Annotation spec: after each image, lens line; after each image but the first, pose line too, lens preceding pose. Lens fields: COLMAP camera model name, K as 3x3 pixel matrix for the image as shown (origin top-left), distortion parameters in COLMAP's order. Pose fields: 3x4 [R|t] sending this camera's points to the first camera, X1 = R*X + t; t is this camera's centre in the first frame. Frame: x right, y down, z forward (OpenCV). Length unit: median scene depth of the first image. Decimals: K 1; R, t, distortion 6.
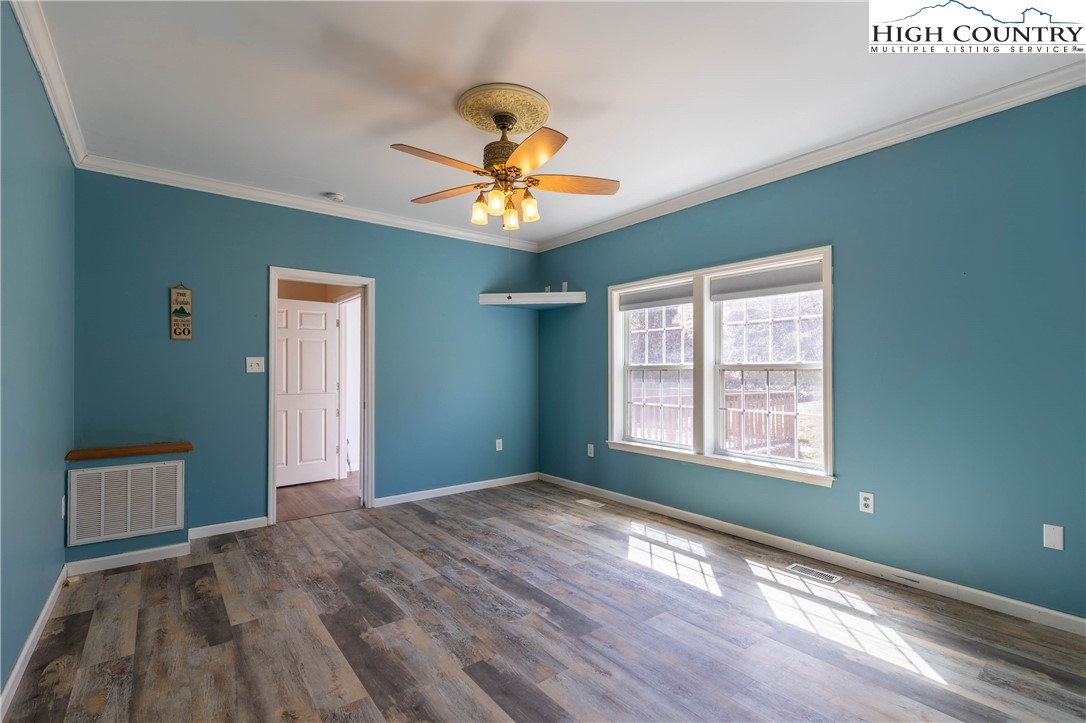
lens RADIAL K [[489.9, 0, 548.8], [0, 489.9, 370.1], [0, 0, 1]] dist [0.002038, 0.000053]
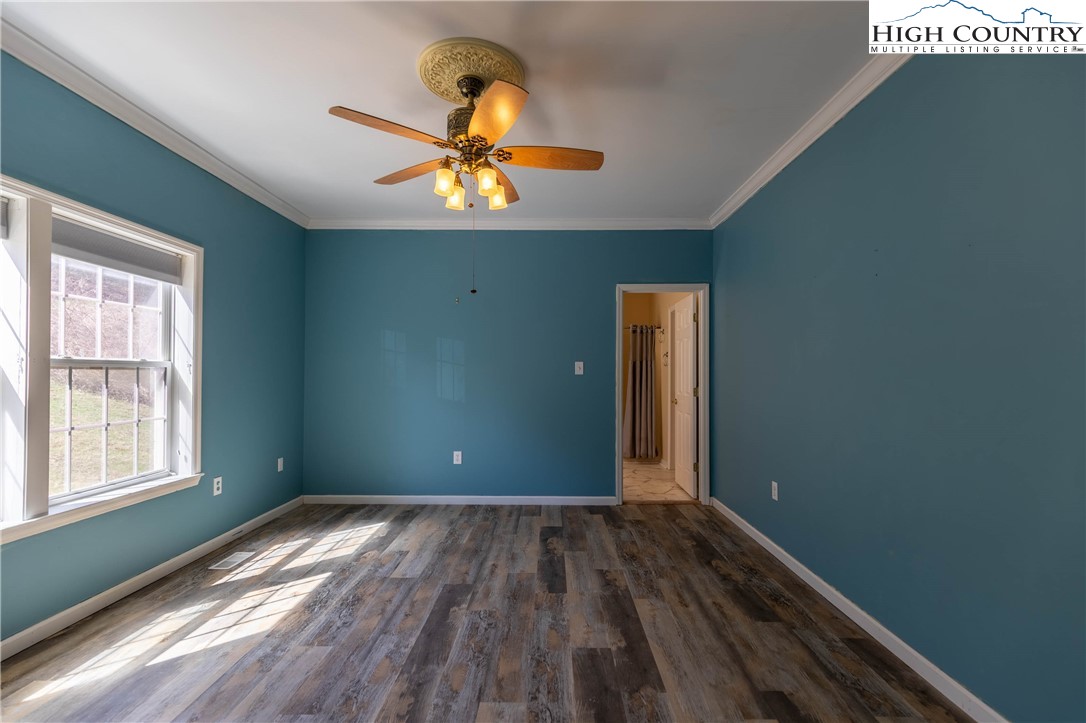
lens RADIAL K [[489.9, 0, 548.8], [0, 489.9, 370.1], [0, 0, 1]] dist [0.002038, 0.000053]
pose [[-0.780412, 0.000179, 0.625266, -0.740579], [-0.005663, 0.999957, -0.007354, 0.005748], [-0.625240, -0.009280, -0.780377, 1.576262]]
